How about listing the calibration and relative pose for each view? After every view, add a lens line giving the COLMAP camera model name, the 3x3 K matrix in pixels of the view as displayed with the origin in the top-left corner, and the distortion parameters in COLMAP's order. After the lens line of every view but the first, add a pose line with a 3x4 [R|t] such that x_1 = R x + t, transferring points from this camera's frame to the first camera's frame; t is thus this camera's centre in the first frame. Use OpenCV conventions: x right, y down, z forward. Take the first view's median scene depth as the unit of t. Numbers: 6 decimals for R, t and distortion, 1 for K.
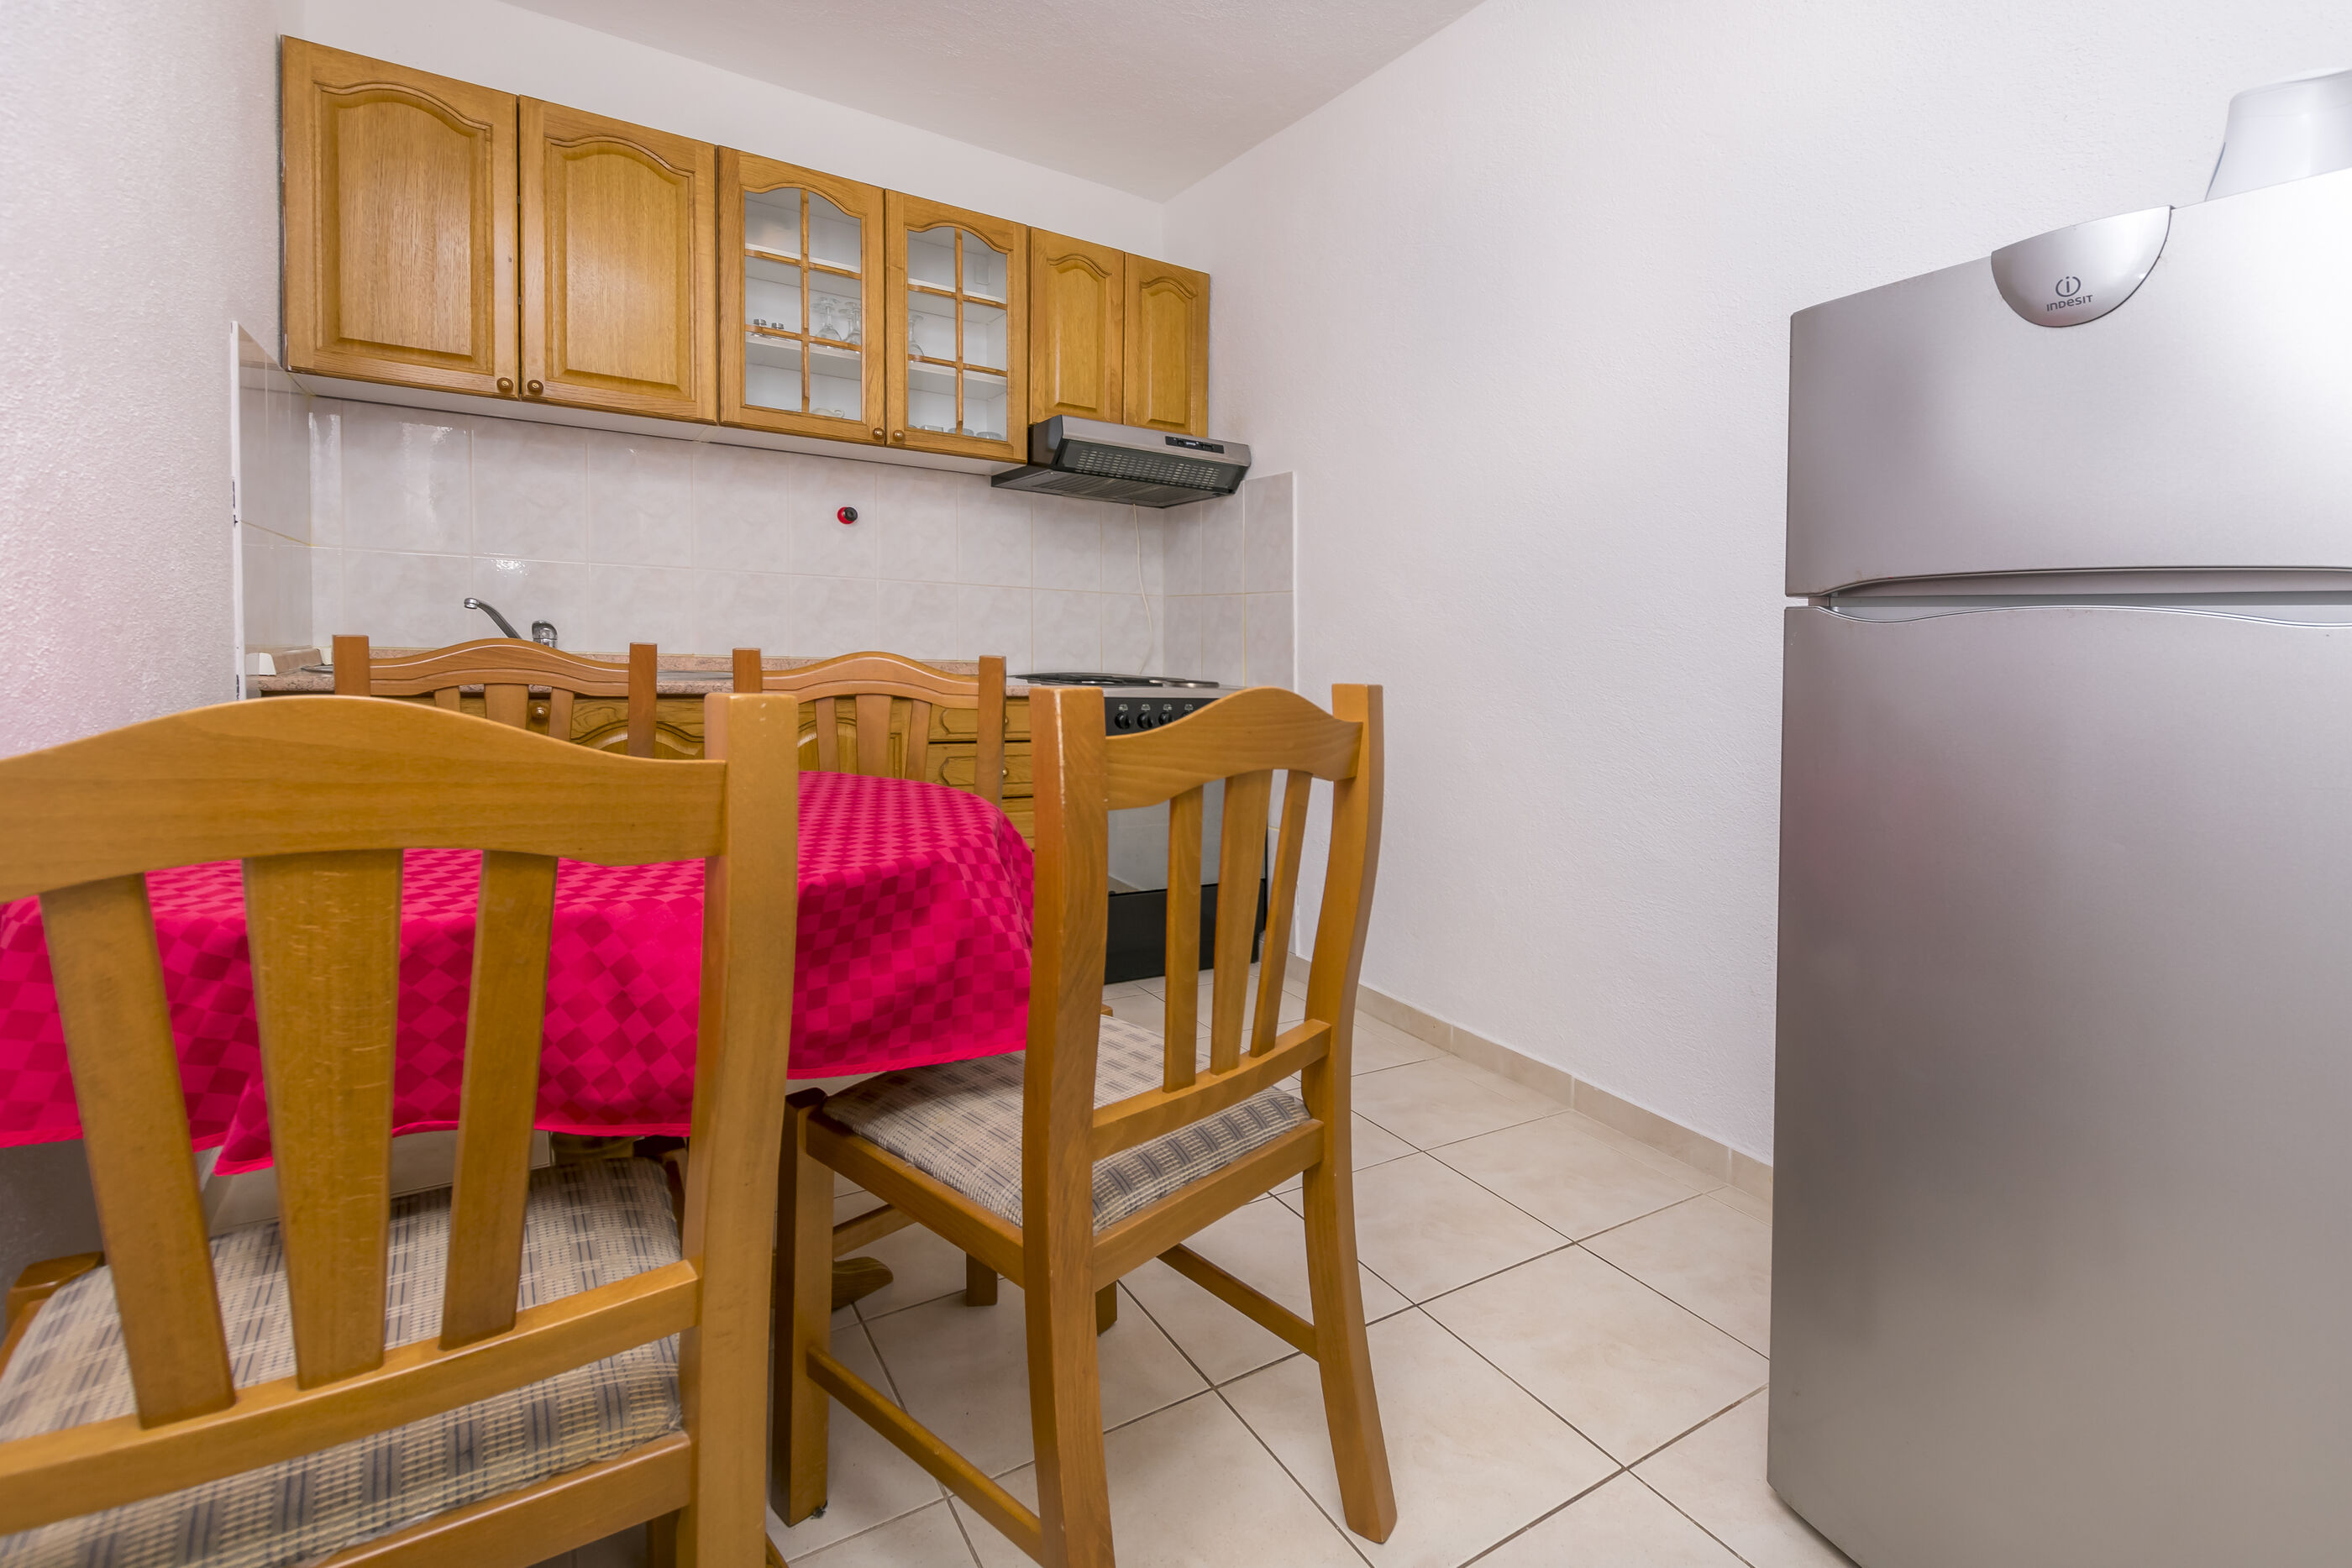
lens RADIAL K [[1023.7, 0, 1176.0], [0, 1023.7, 784.0], [0, 0, 1]] dist [0.003983, 0.000268]
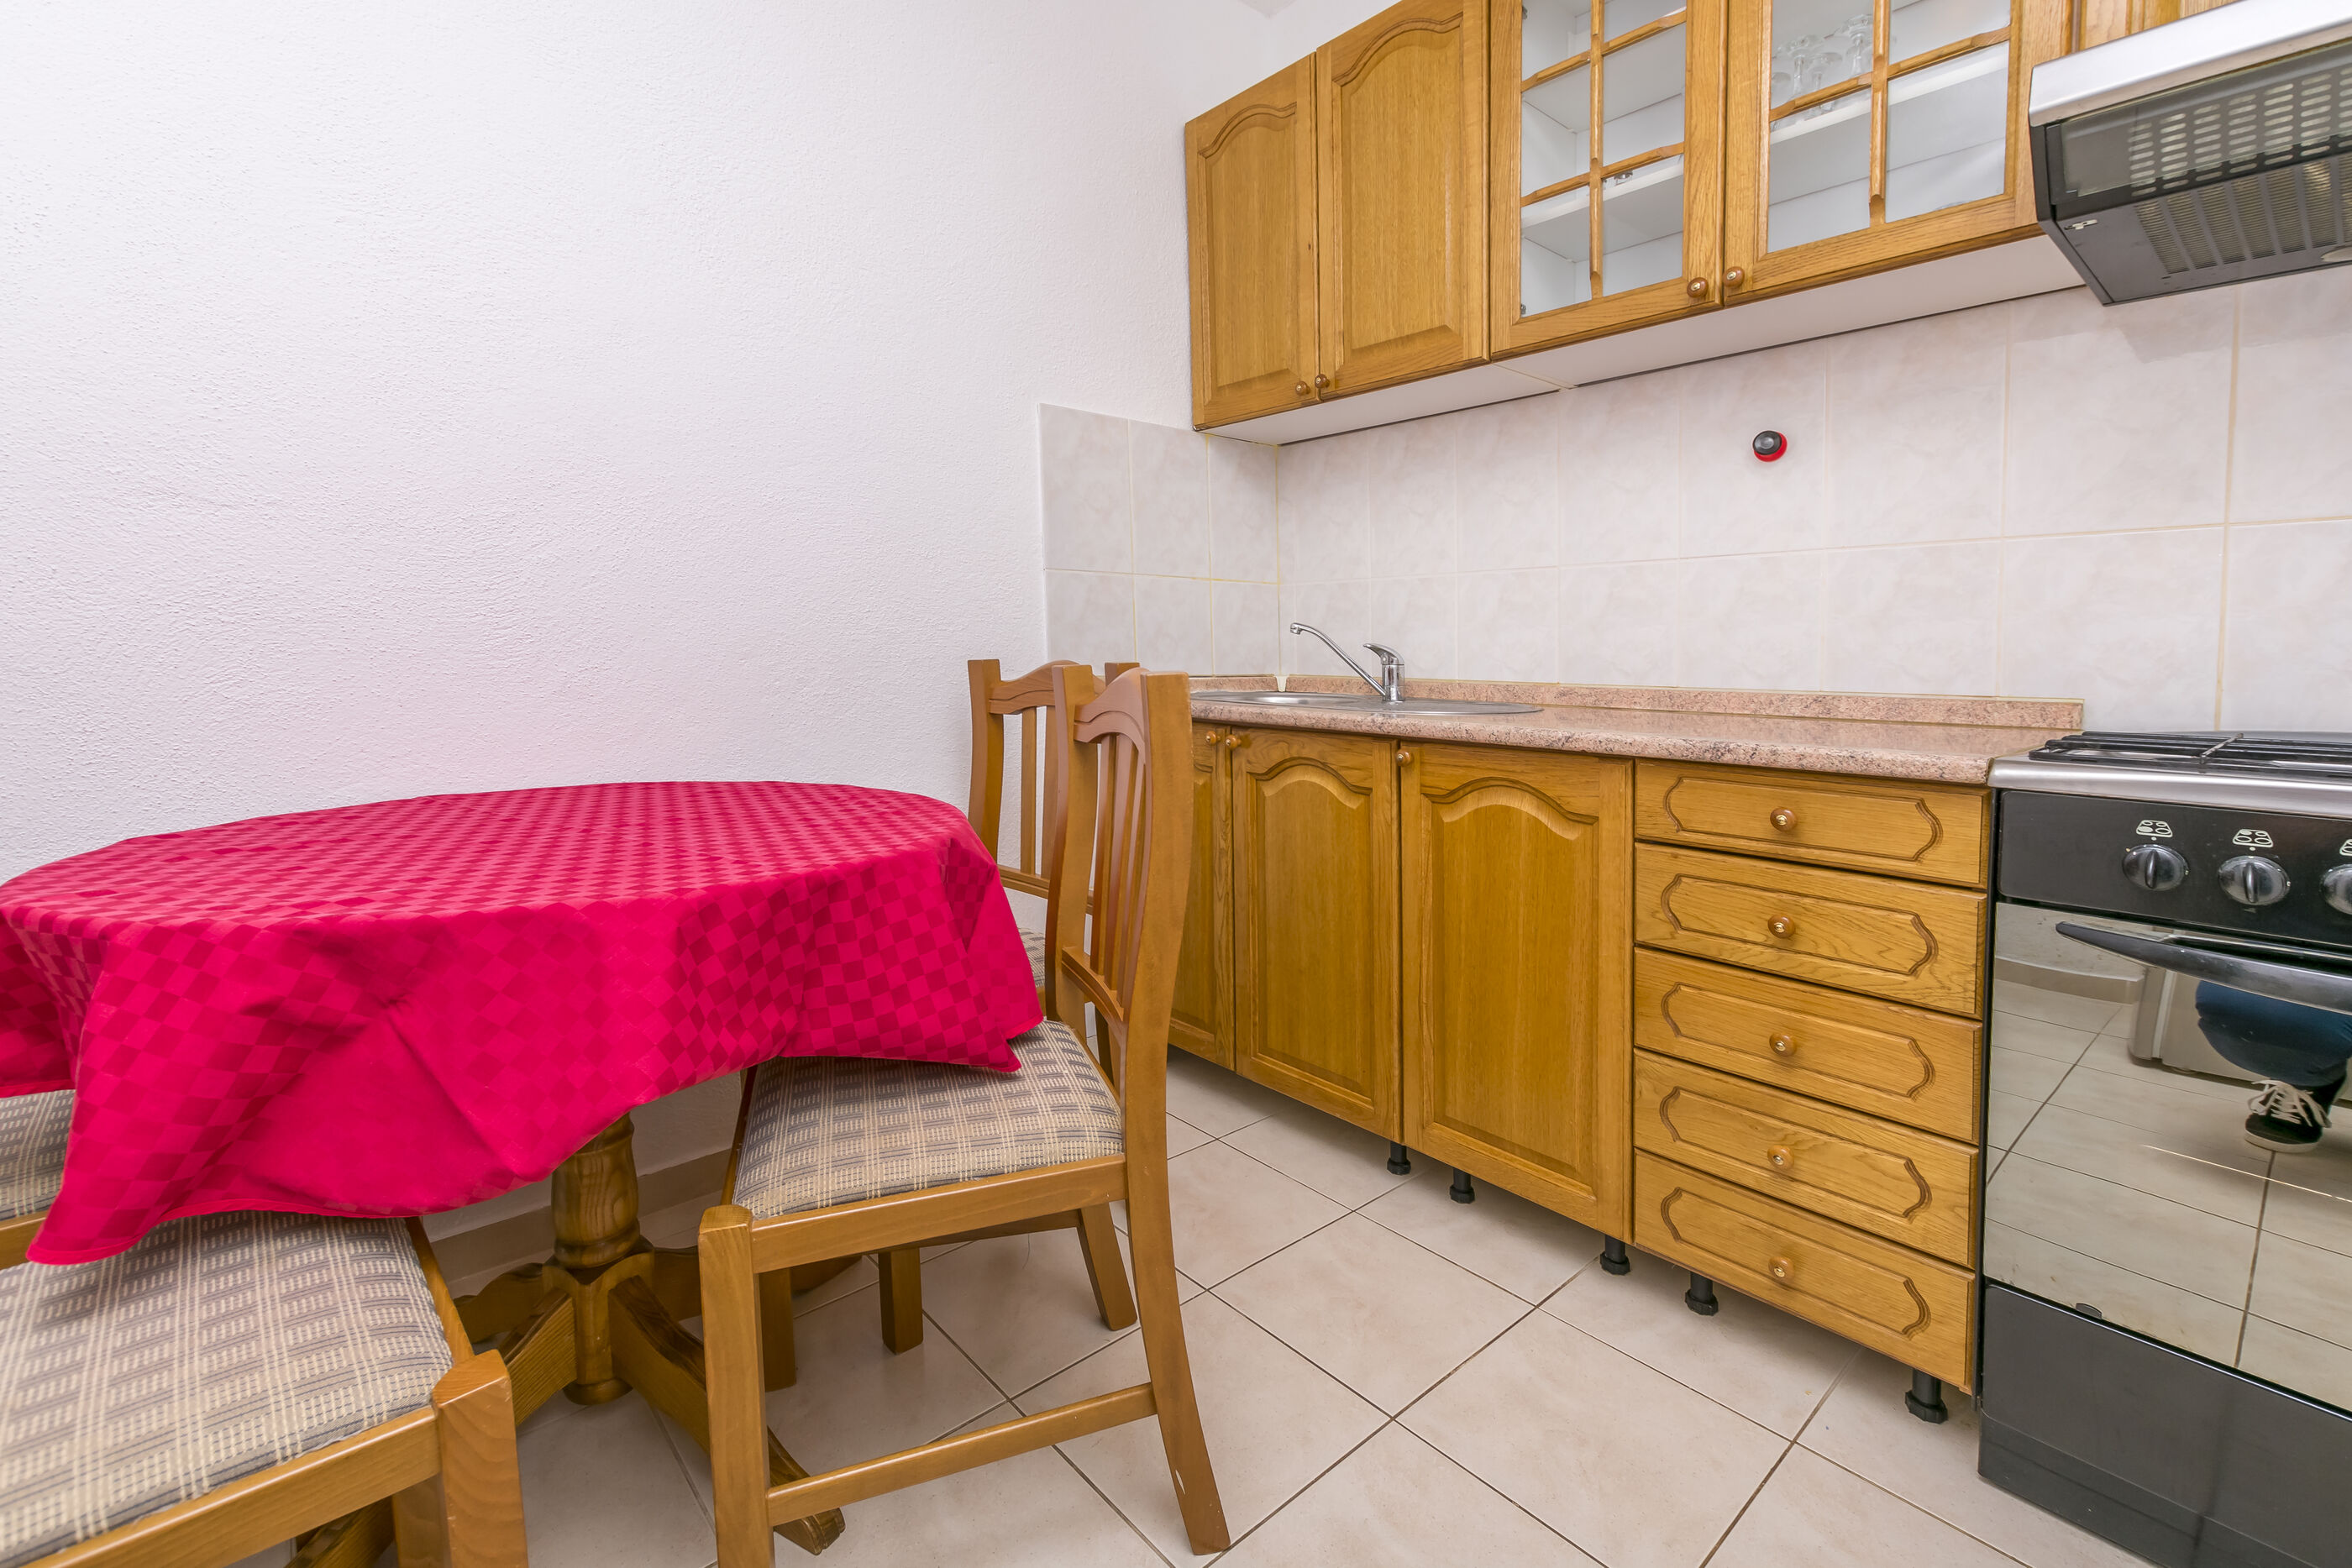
lens RADIAL K [[1023.7, 0, 1176.0], [0, 1023.7, 784.0], [0, 0, 1]] dist [0.003983, 0.000268]
pose [[0.236800, 0.100638, -0.966332, 0.215686], [-0.124521, 0.989561, 0.072543, -0.082150], [0.963546, 0.103151, 0.246860, 0.632696]]
